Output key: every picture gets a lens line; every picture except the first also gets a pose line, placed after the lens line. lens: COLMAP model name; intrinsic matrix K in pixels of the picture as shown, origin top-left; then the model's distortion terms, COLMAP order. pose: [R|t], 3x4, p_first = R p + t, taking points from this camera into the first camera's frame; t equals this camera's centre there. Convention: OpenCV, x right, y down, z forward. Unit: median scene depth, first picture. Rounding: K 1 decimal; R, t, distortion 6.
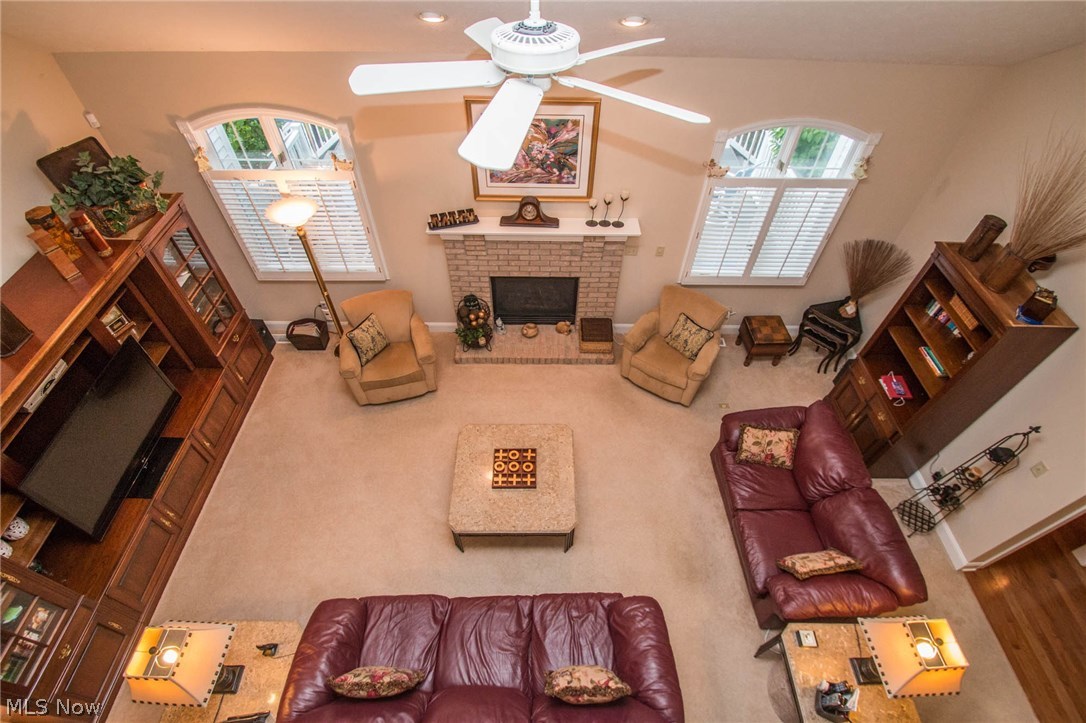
lens RADIAL K [[504.1, 0, 549.5], [0, 504.1, 372.5], [0, 0, 1]] dist [-0.004298, -0.007122]
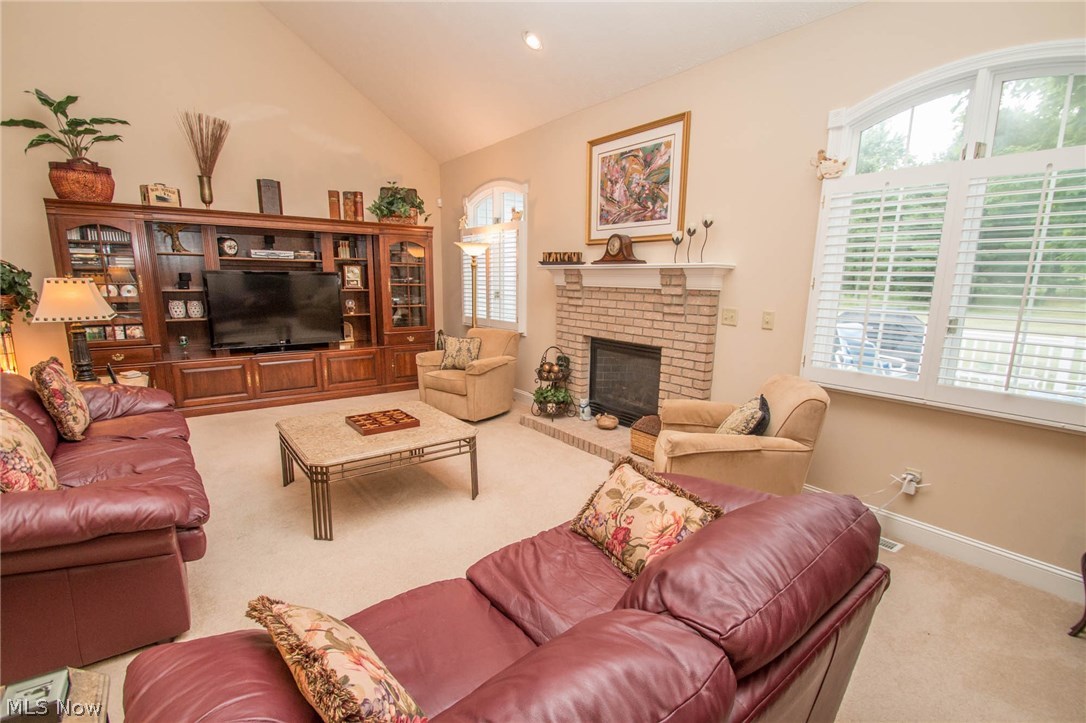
lens RADIAL K [[504.1, 0, 551.3], [0, 504.1, 372.6], [0, 0, 1]] dist [-0.004298, -0.007122]
pose [[0.605176, 0.139566, -0.783763, 0.656922], [-0.605417, 0.719982, -0.339258, 0.229315], [0.516946, 0.679814, 0.520212, 0.649279]]
